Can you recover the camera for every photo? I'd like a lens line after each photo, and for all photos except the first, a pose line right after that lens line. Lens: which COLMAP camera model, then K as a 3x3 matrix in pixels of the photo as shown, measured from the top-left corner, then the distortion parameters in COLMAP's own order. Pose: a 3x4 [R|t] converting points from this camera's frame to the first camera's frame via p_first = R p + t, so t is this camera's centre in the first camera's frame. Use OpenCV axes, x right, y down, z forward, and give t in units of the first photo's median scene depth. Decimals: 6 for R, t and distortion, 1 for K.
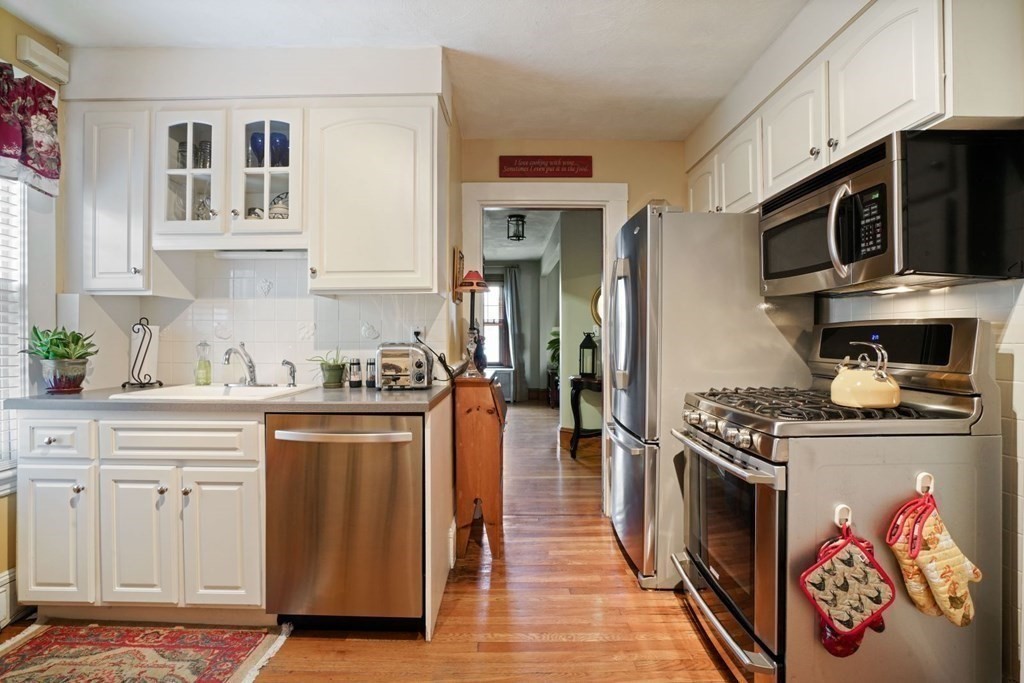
lens RADIAL K [[482.2, 0, 512.0], [0, 482.2, 341.5], [0, 0, 1]] dist [-0.001408, 0.012881]
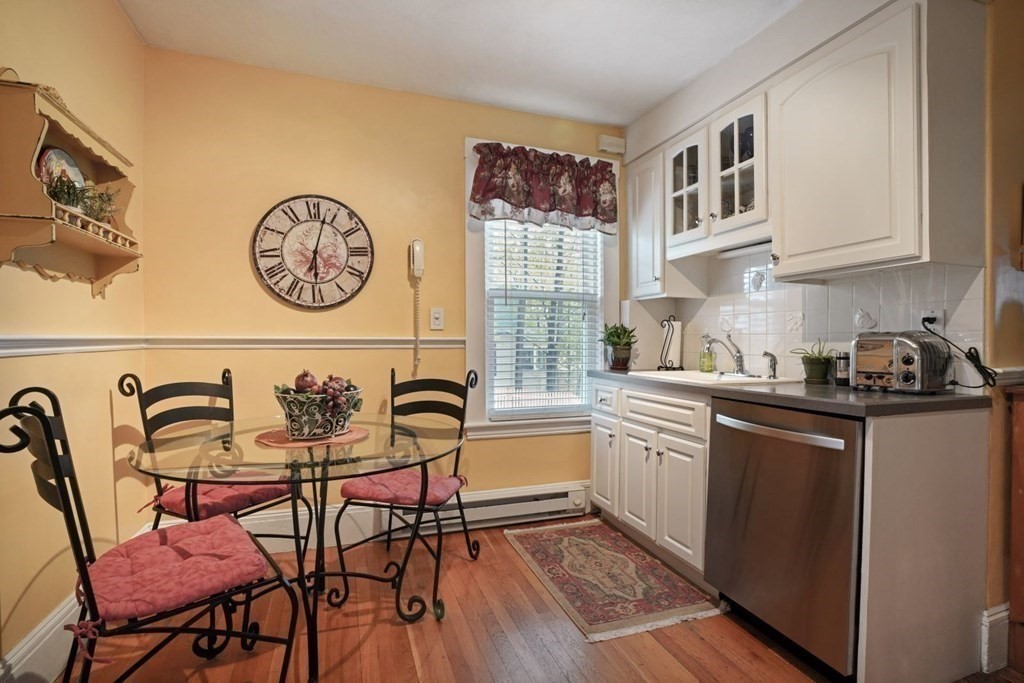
lens RADIAL K [[482.2, 0, 512.0], [0, 482.2, 341.5], [0, 0, 1]] dist [-0.001408, 0.012881]
pose [[0.392232, 0.004795, -0.919854, 0.267051], [-0.008994, 0.999959, 0.001377, 0.024143], [0.919822, 0.007734, 0.392259, 0.147177]]
